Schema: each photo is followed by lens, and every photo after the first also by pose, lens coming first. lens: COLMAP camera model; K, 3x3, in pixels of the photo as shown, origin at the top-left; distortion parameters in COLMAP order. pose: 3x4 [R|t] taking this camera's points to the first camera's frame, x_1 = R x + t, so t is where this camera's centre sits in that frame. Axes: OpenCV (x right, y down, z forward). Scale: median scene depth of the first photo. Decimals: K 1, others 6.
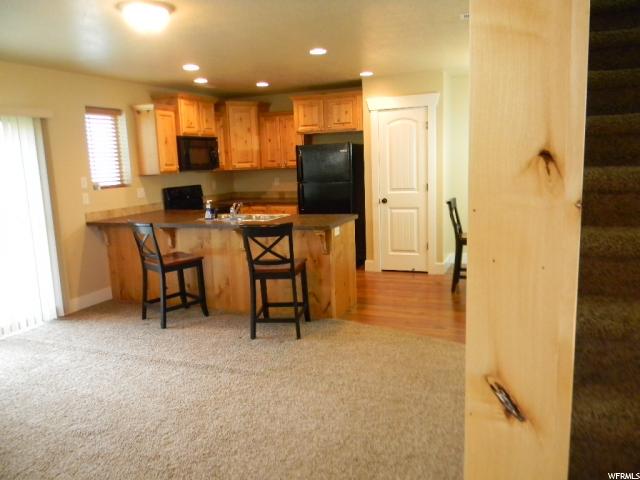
lens RADIAL K [[519.4, 0, 319.7], [0, 519.4, 241.4], [0, 0, 1]] dist [0.002088, 0.005158]
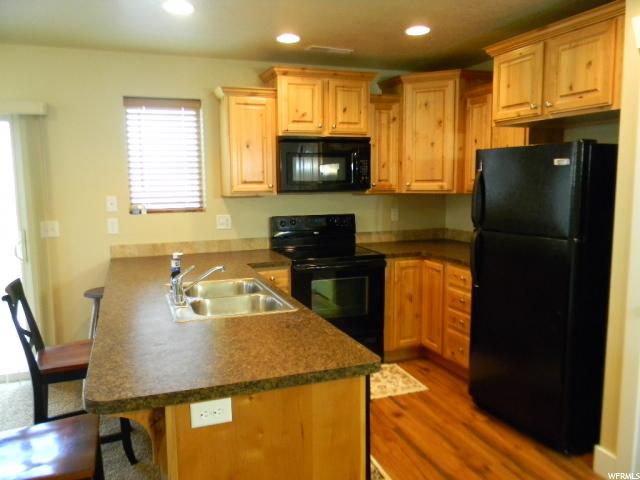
lens RADIAL K [[519.4, 0, 321.1], [0, 519.4, 242.9], [0, 0, 1]] dist [0.002088, 0.005158]
pose [[0.666395, 0.121245, -0.735675, 0.230303], [-0.131478, 0.990337, 0.044119, -0.107871], [0.733915, 0.067325, 0.675896, 0.610292]]
